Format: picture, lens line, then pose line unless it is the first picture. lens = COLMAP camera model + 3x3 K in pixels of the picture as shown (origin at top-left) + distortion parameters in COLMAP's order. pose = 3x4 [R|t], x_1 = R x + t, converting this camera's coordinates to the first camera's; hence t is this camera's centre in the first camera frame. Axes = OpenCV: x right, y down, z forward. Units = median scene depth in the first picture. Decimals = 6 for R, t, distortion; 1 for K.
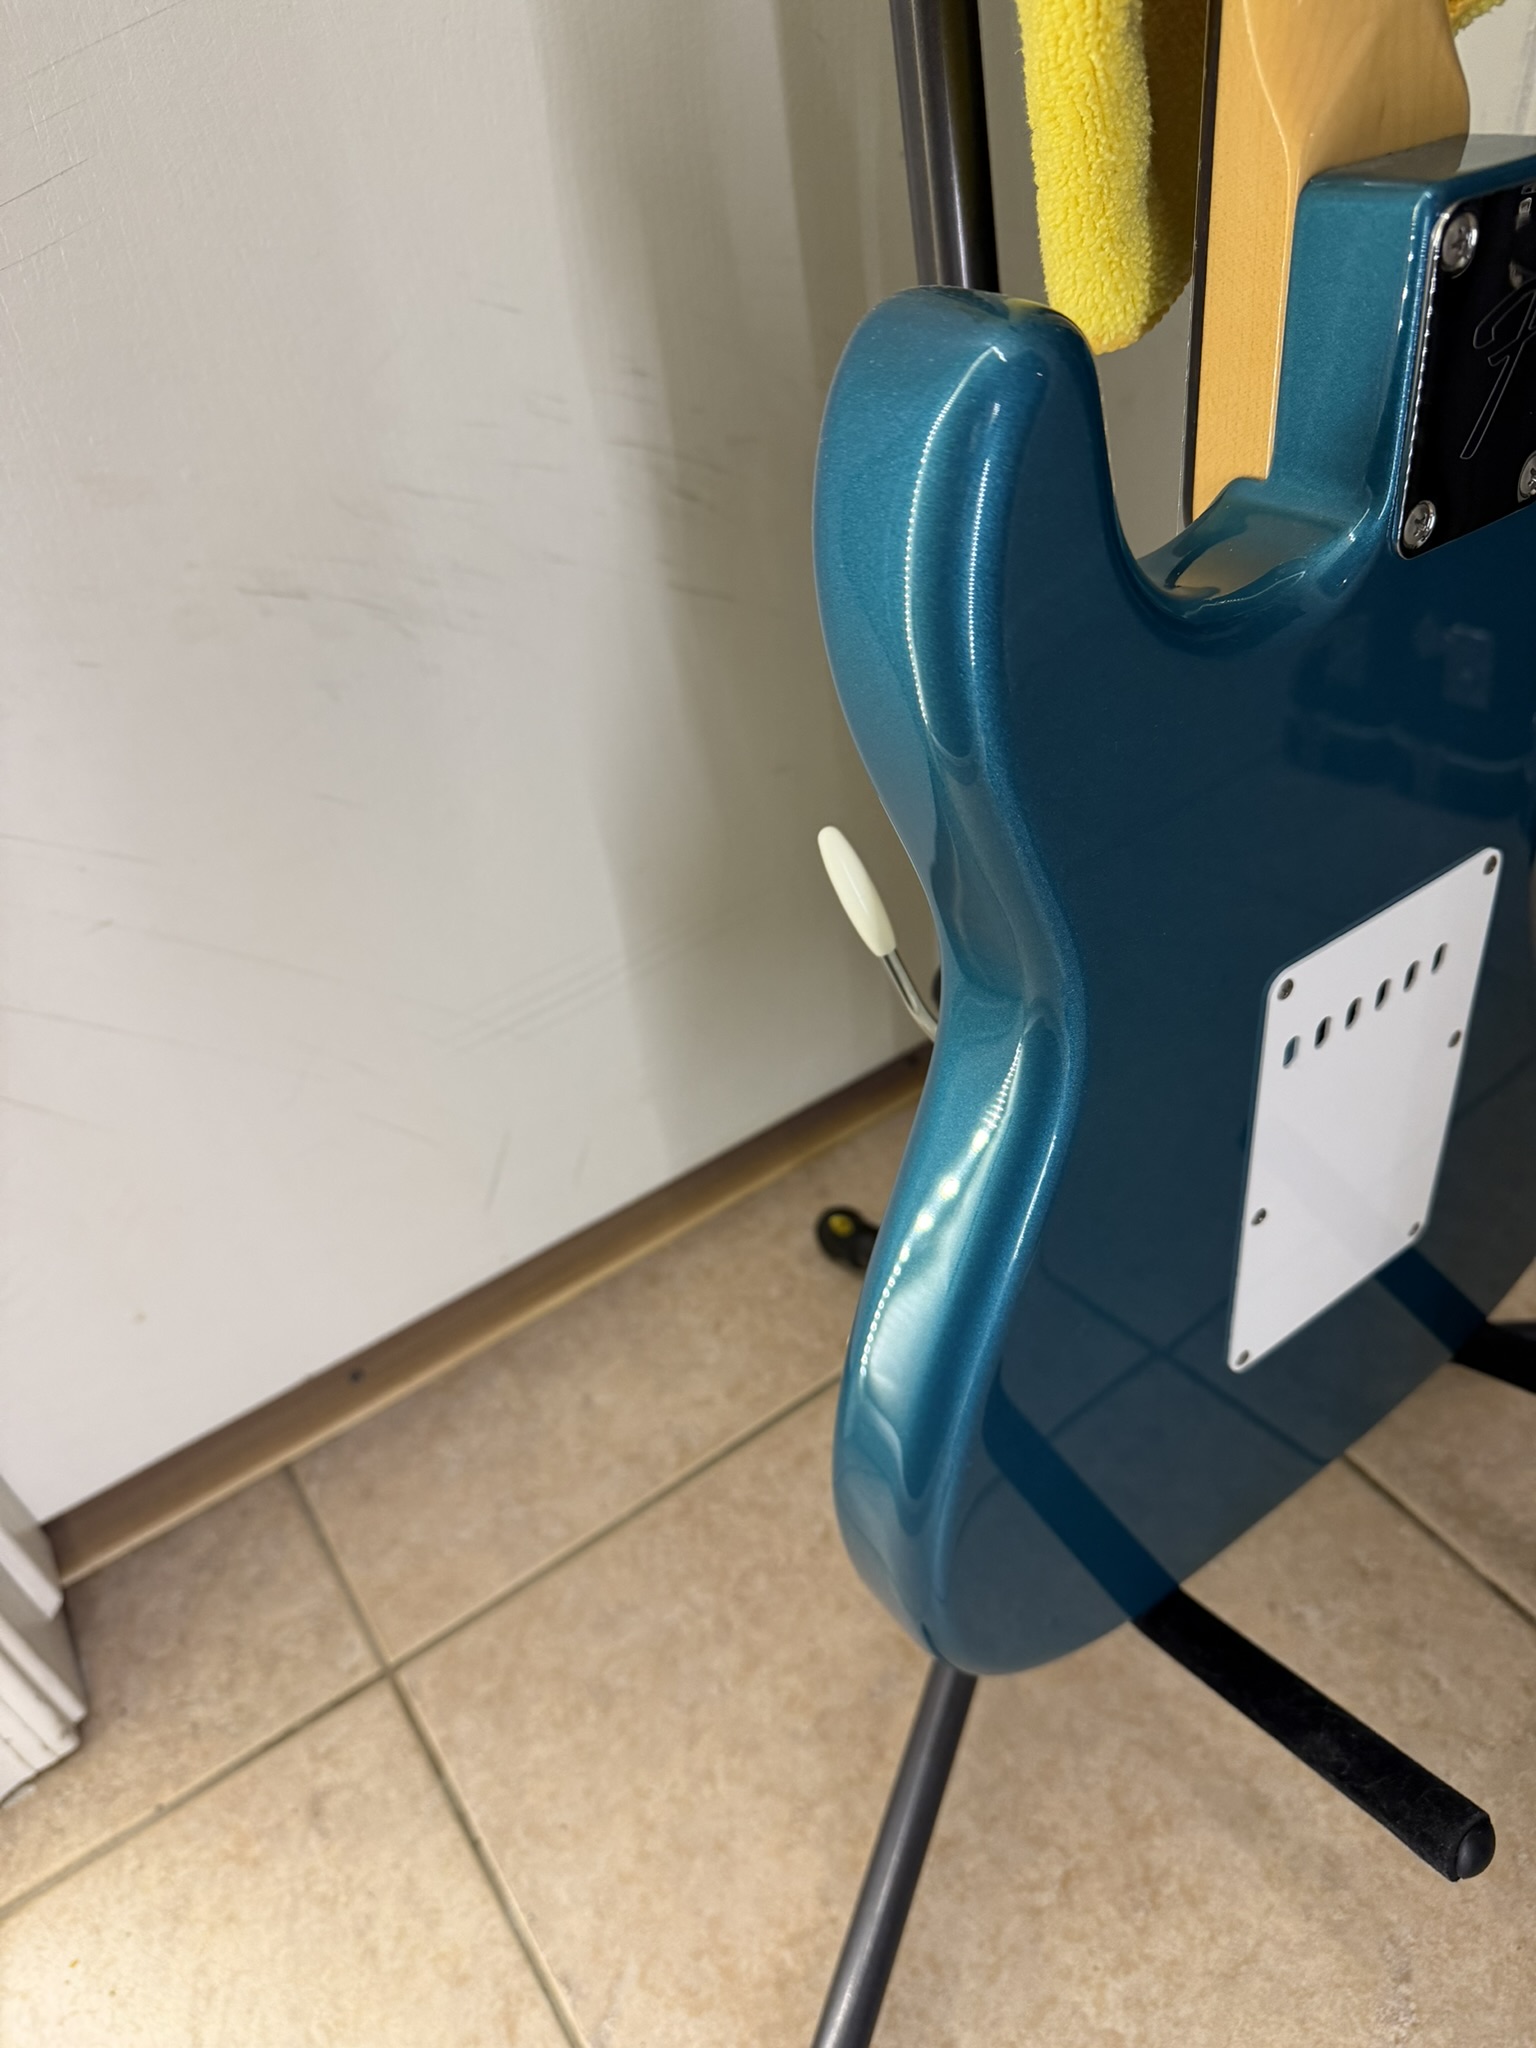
lens RADIAL K [[1489.3, 0, 770.7], [0, 1489.3, 1031.2], [0, 0, 1]] dist [-0.025135, 0.003705]
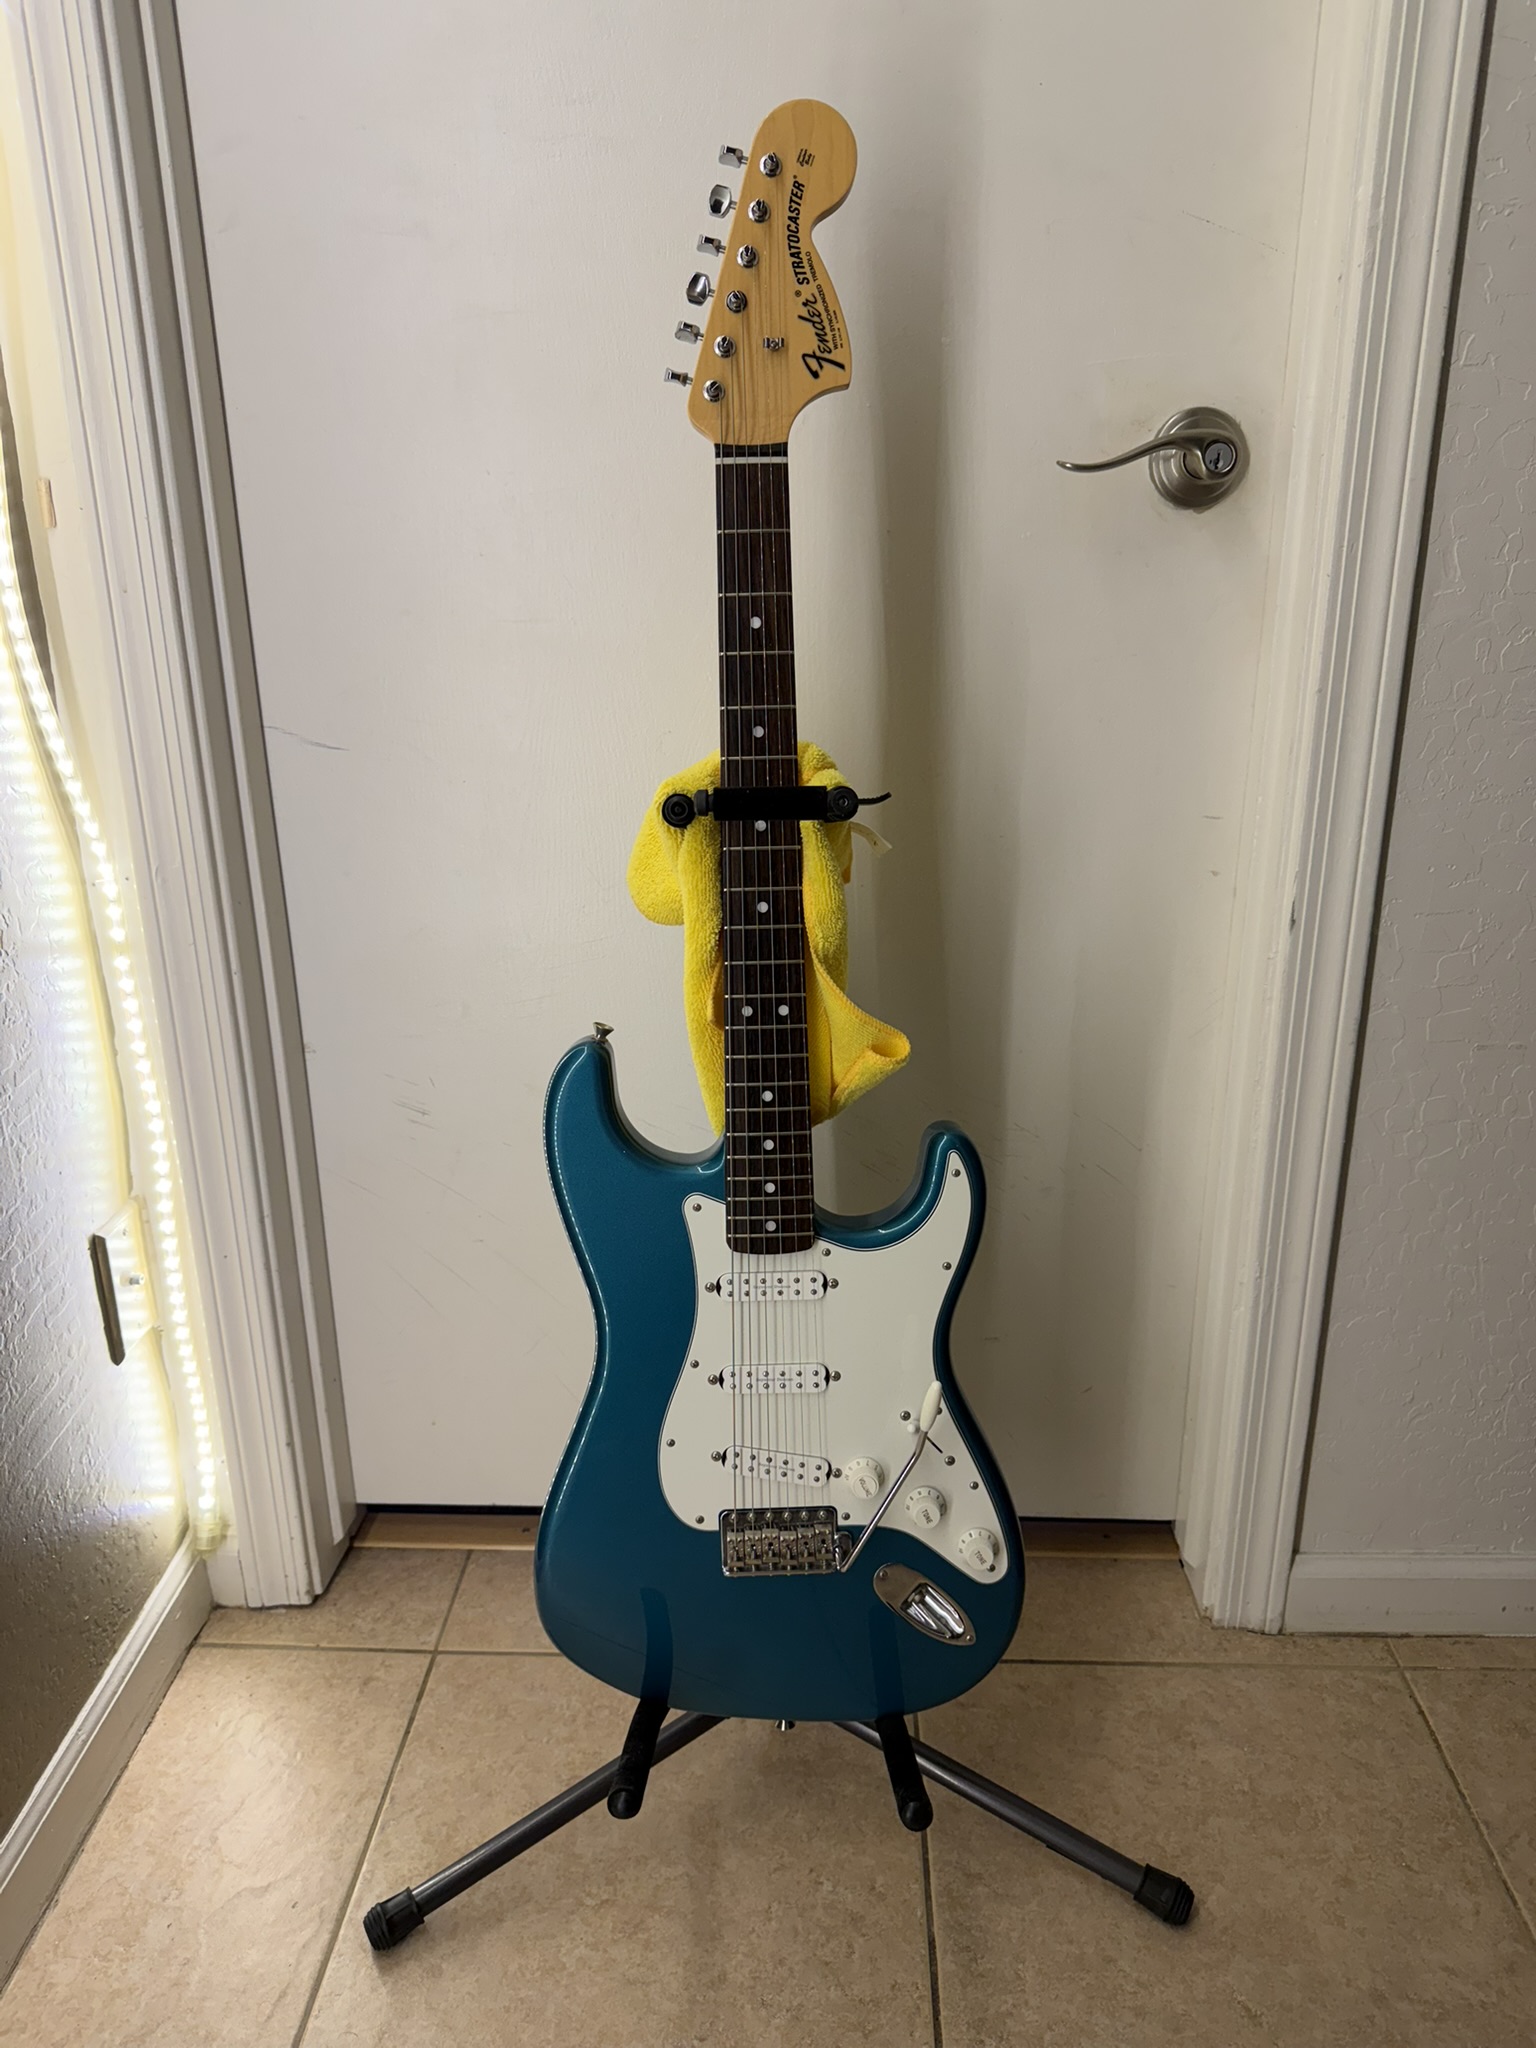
lens RADIAL K [[1458.7, 0, 770.2], [0, 1458.7, 1016.7], [0, 0, 1]] dist [-0.014174, 0.005675]
pose [[0.801103, 0.266142, -0.536099, 0.967726], [-0.445604, 0.863193, -0.237351, -0.031812], [0.399588, 0.429030, 0.810100, -0.786708]]
